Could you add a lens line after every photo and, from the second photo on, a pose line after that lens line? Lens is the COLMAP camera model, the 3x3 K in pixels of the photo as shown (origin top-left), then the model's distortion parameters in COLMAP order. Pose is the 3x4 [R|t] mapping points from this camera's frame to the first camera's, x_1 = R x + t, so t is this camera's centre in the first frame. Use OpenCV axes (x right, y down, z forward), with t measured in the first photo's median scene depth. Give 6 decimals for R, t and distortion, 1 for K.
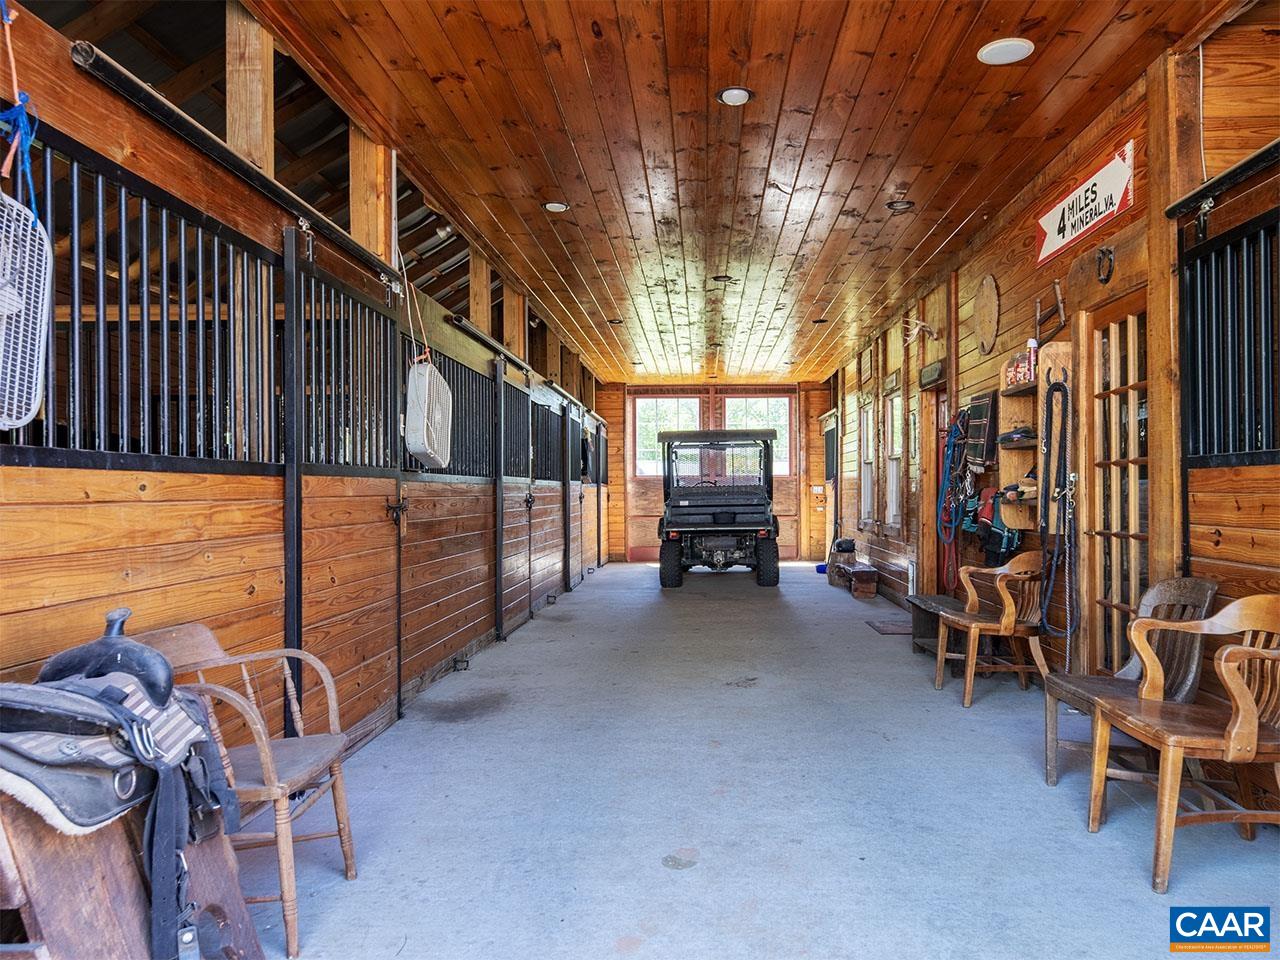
lens RADIAL K [[943.8, 0, 644.3], [0, 943.8, 479.5], [0, 0, 1]] dist [0.017751, -0.011291]
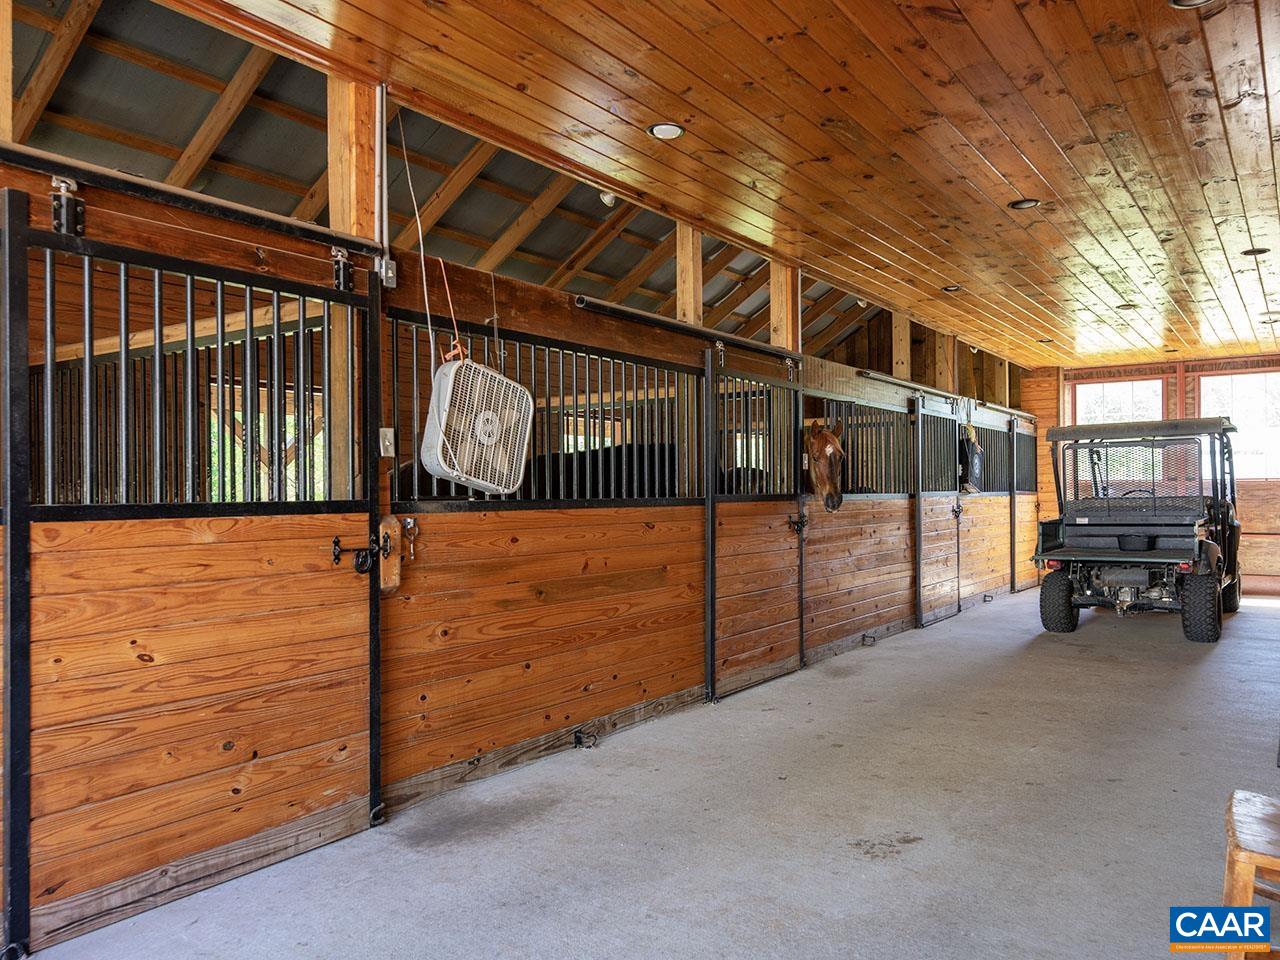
lens RADIAL K [[943.8, 0, 638.5], [0, 943.8, 486.1], [0, 0, 1]] dist [0.017751, -0.011291]
pose [[0.862911, -0.005984, -0.505321, 0.096015], [0.009390, 0.999947, 0.004193, -0.007289], [0.505269, -0.008363, 0.862921, 0.136088]]
